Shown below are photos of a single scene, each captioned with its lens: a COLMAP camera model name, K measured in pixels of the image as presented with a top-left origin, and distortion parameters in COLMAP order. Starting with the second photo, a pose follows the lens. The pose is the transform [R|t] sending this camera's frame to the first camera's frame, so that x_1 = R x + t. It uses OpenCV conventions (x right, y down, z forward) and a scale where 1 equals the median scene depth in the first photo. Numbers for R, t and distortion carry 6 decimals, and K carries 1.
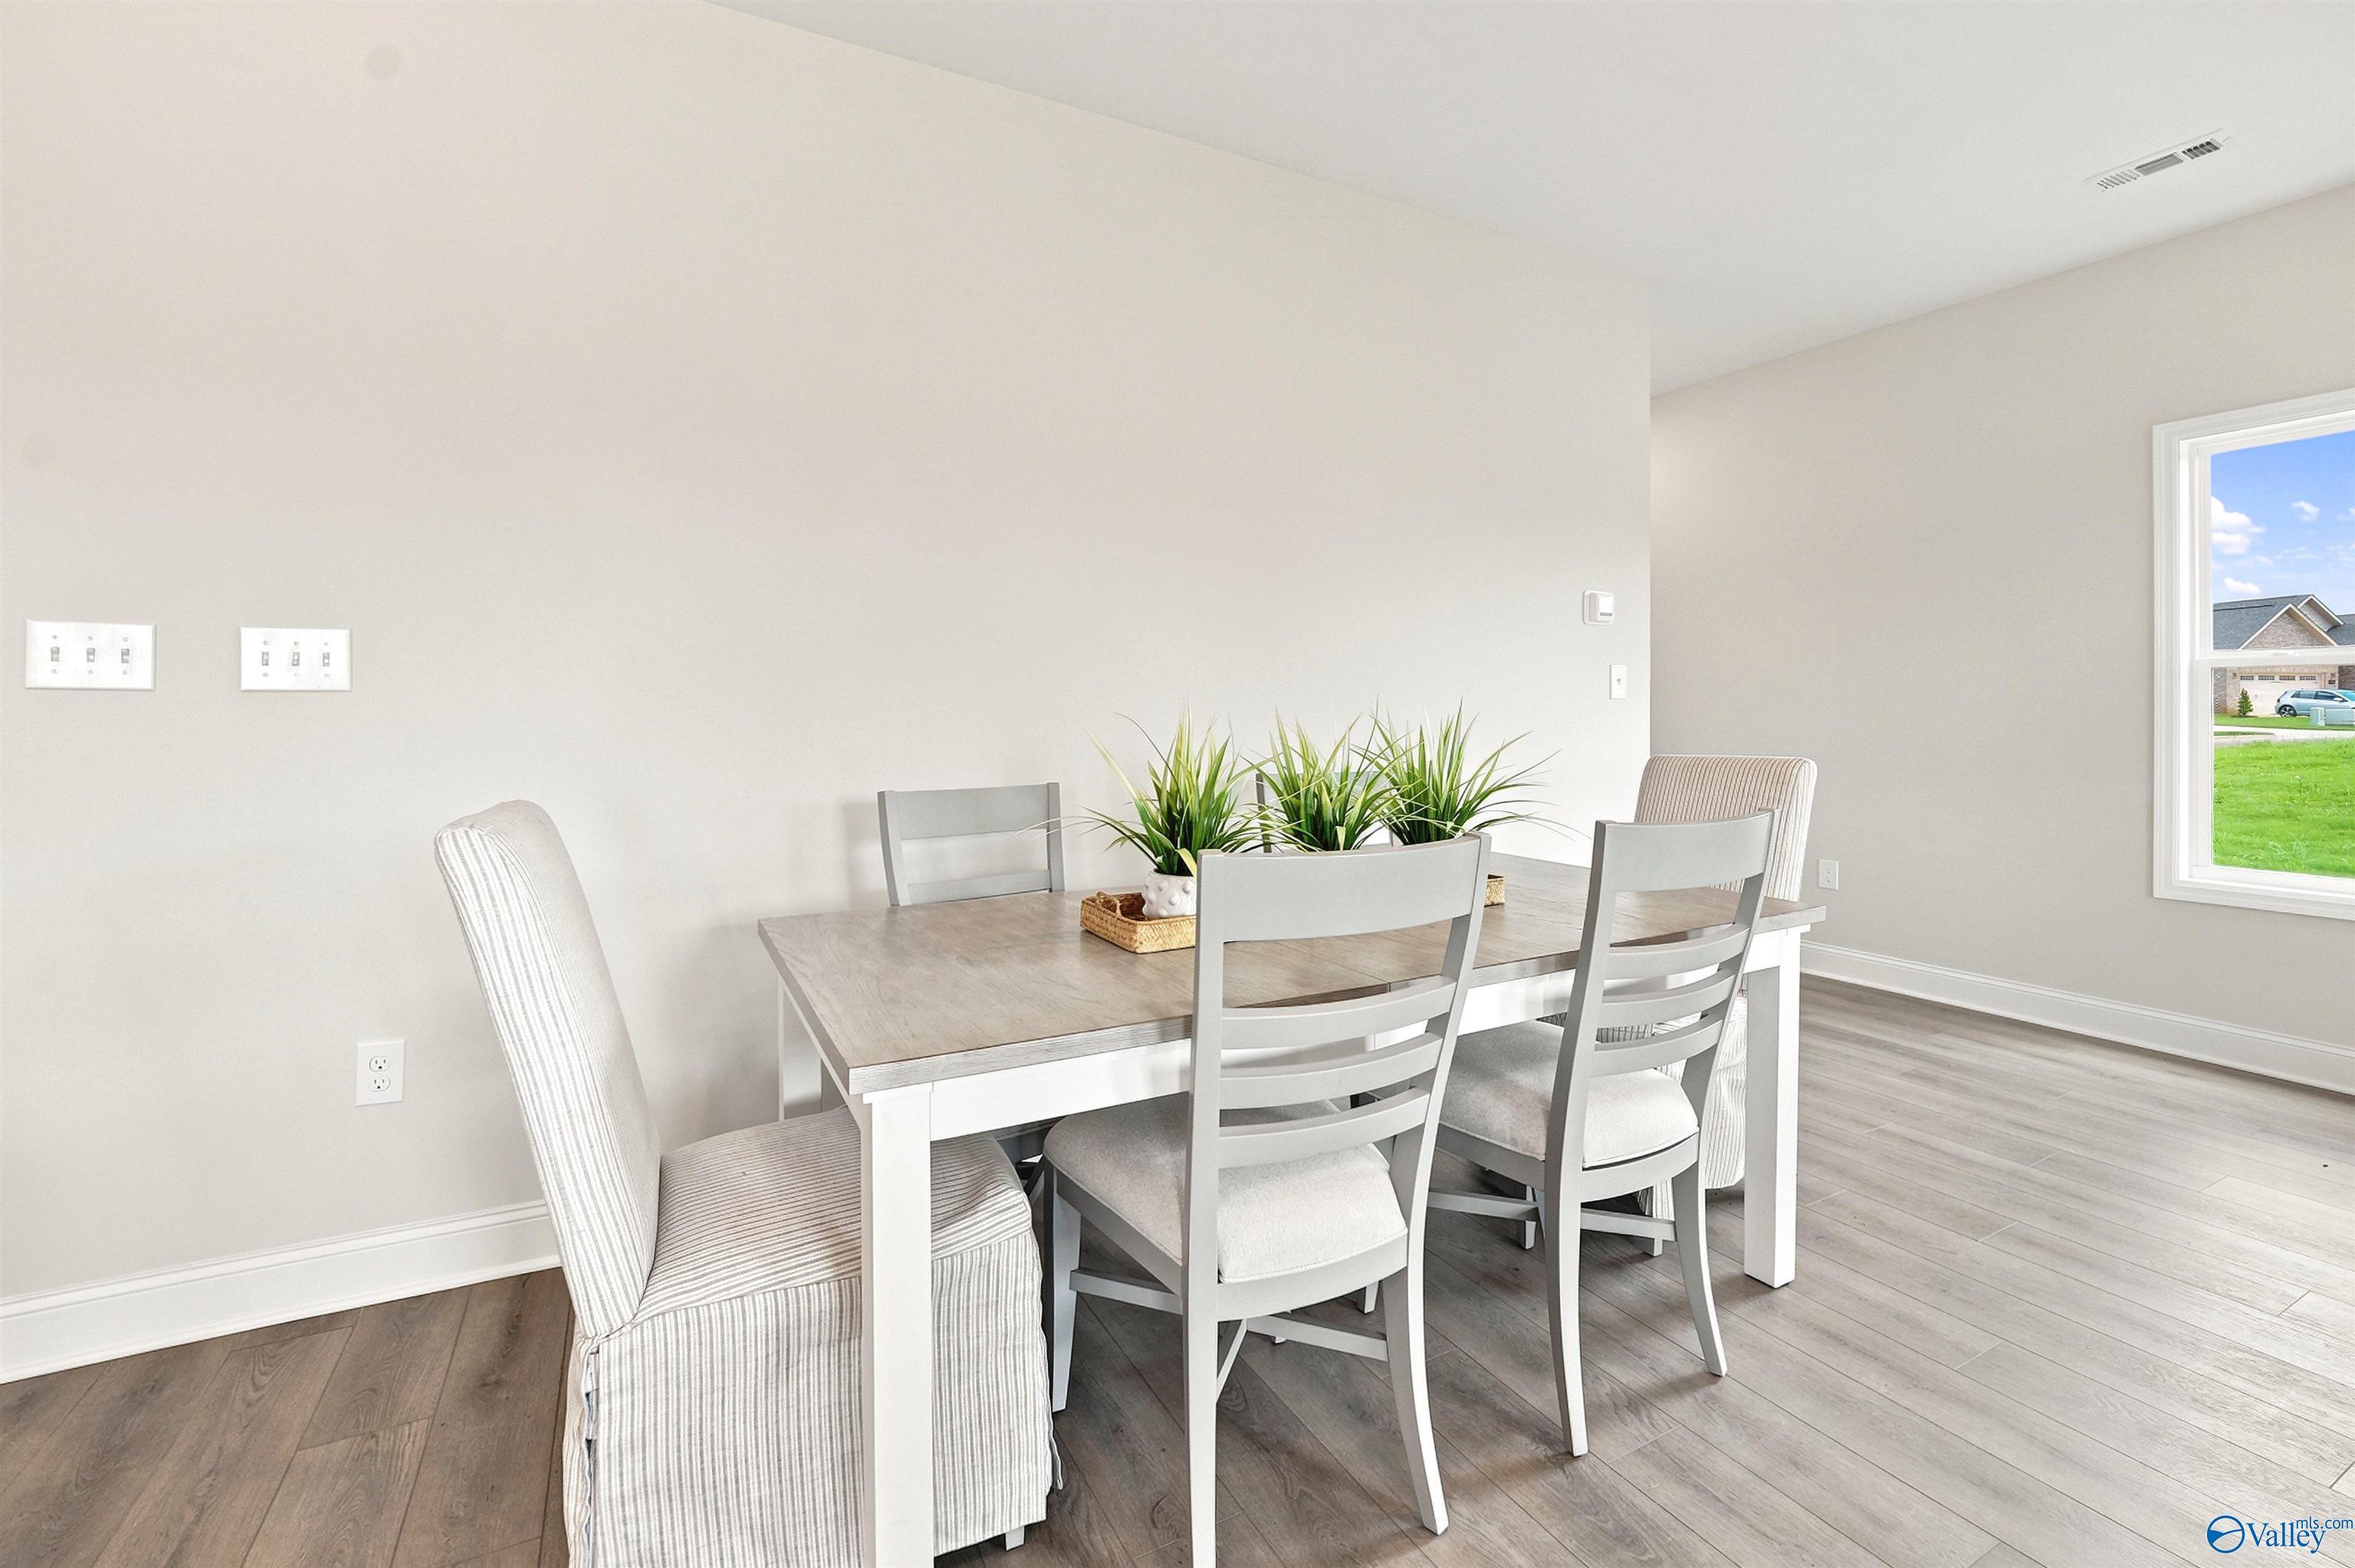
lens RADIAL K [[1015.5, 0, 1163.6], [0, 1015.5, 720.5], [0, 0, 1]] dist [-0.009100, -0.000163]
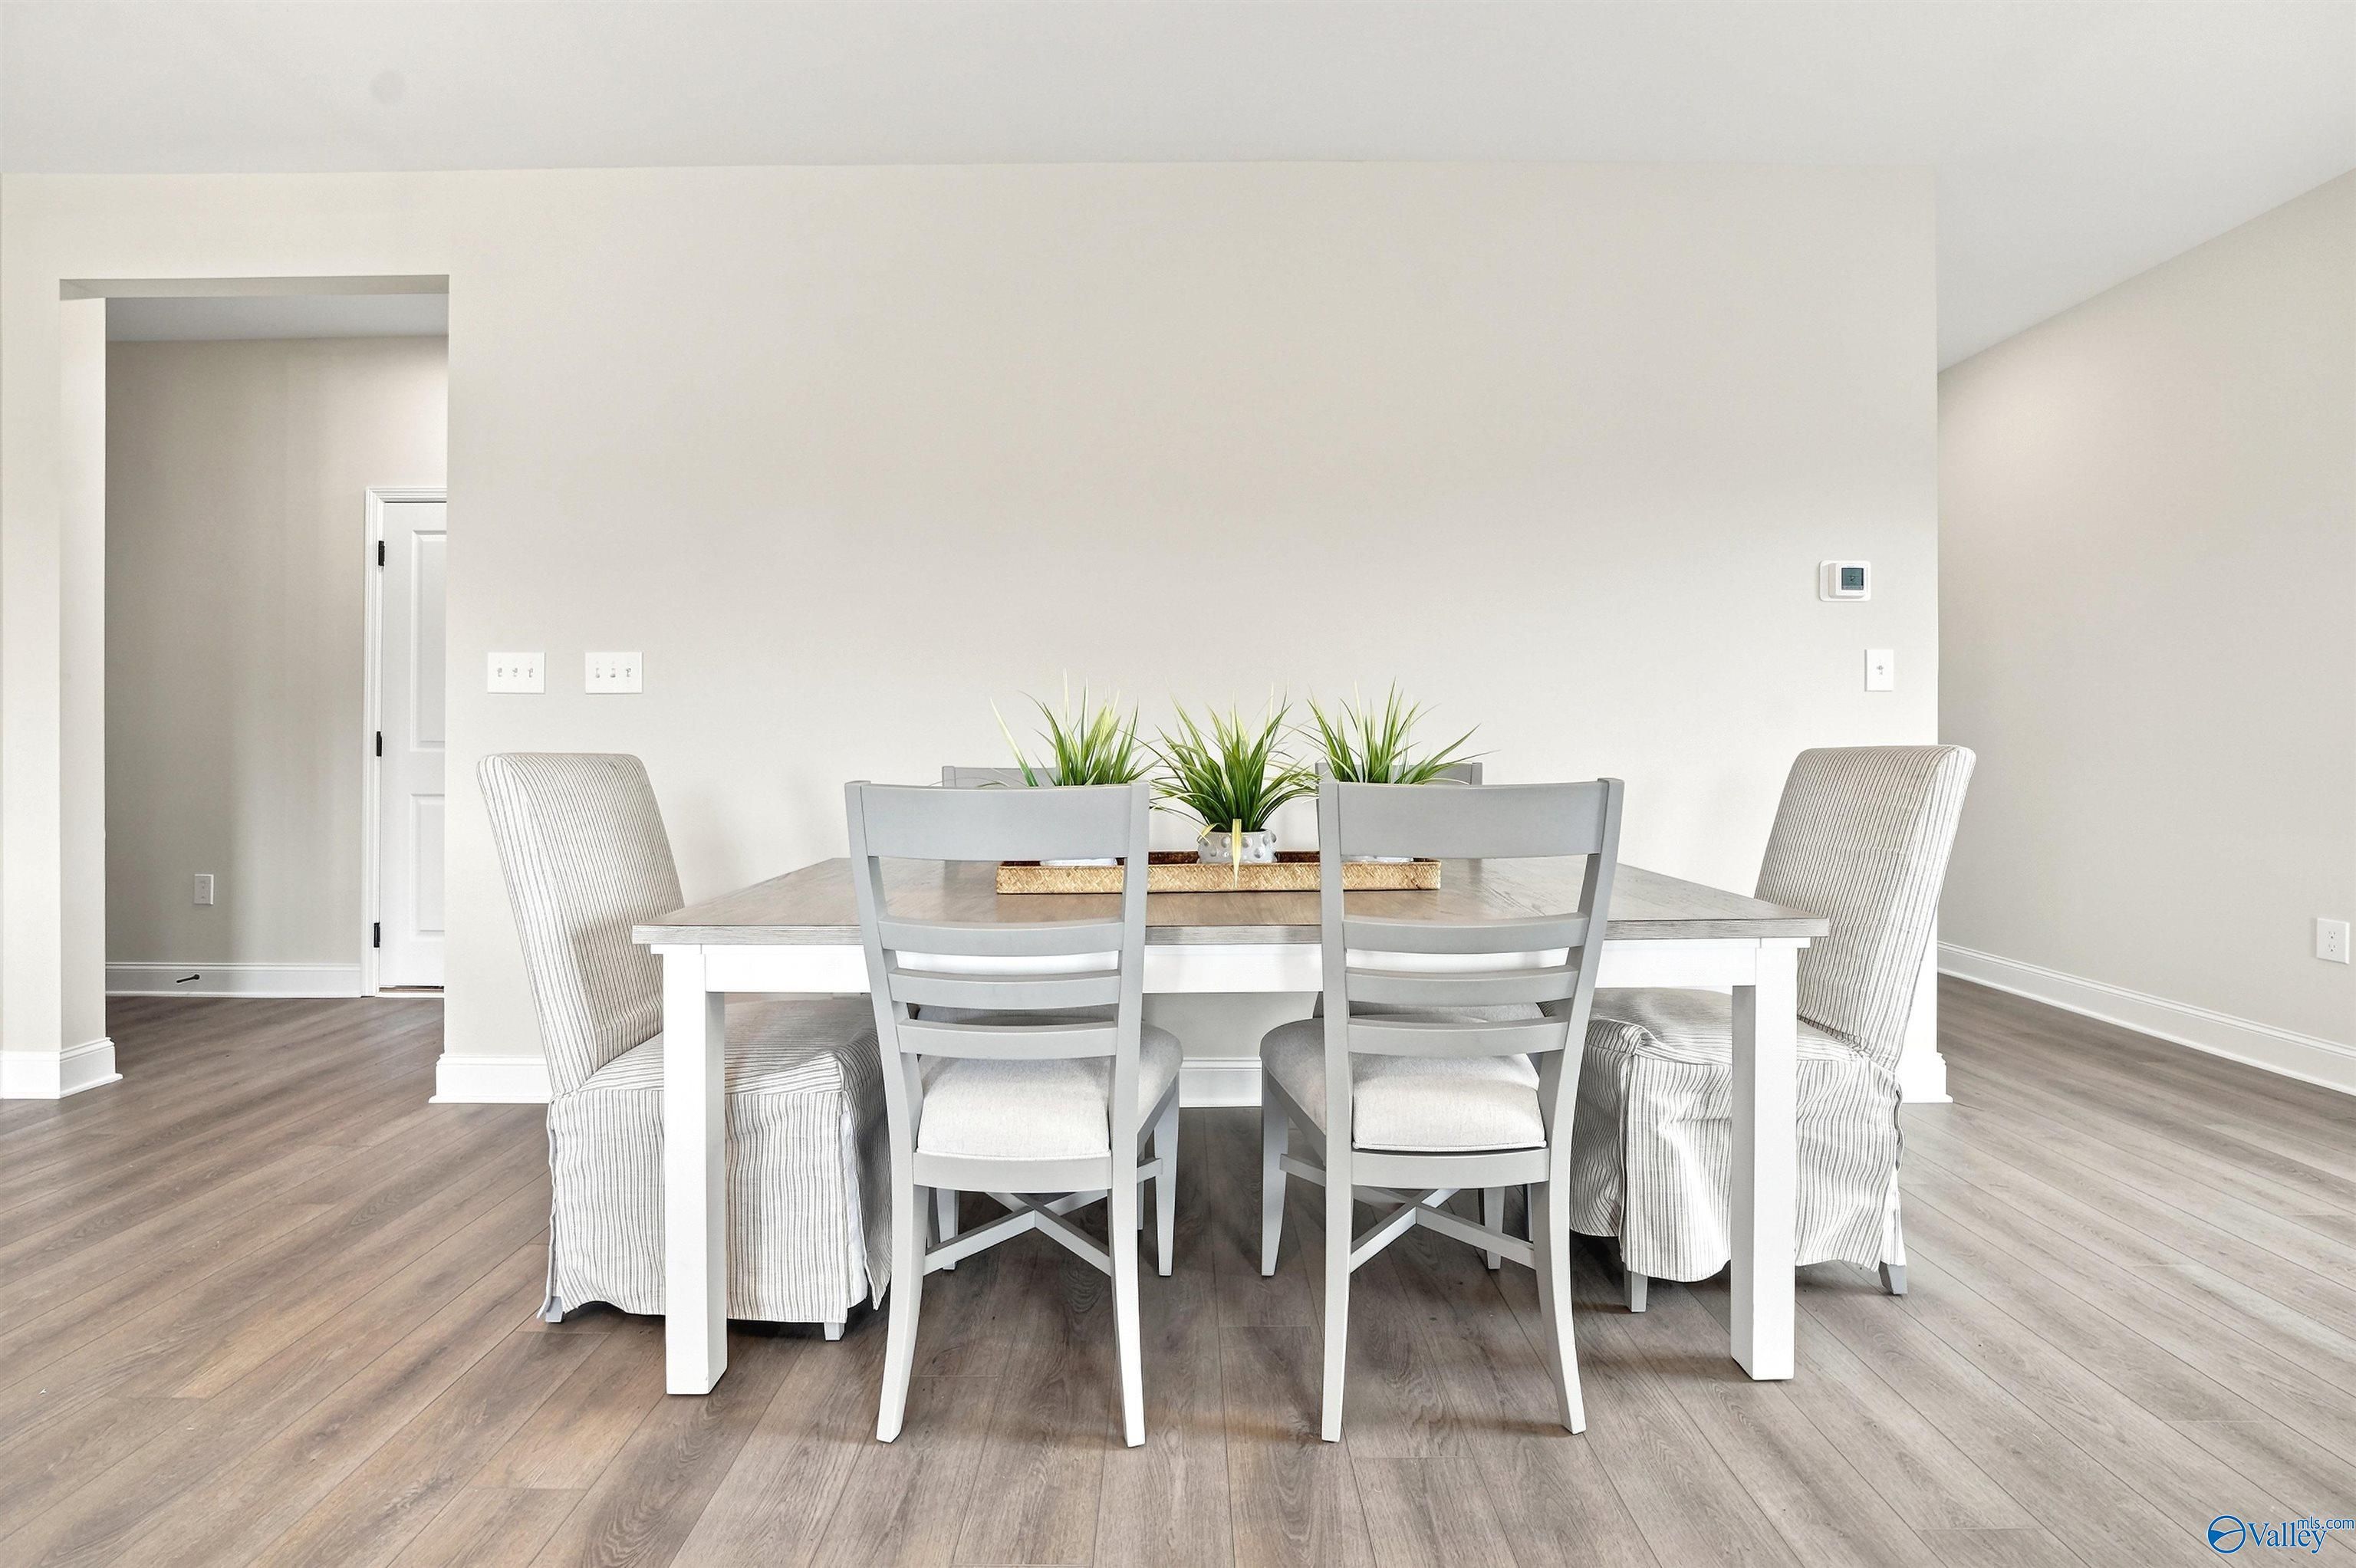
lens RADIAL K [[971.8, 0, 1177.8], [0, 971.8, 754.7], [0, 0, 1]] dist [-0.007136, 0.000002]
pose [[0.884433, 0.002594, -0.466660, 0.557587], [-0.003449, 0.999994, -0.000977, 0.058732], [0.466654, 0.002474, 0.884436, 0.089159]]
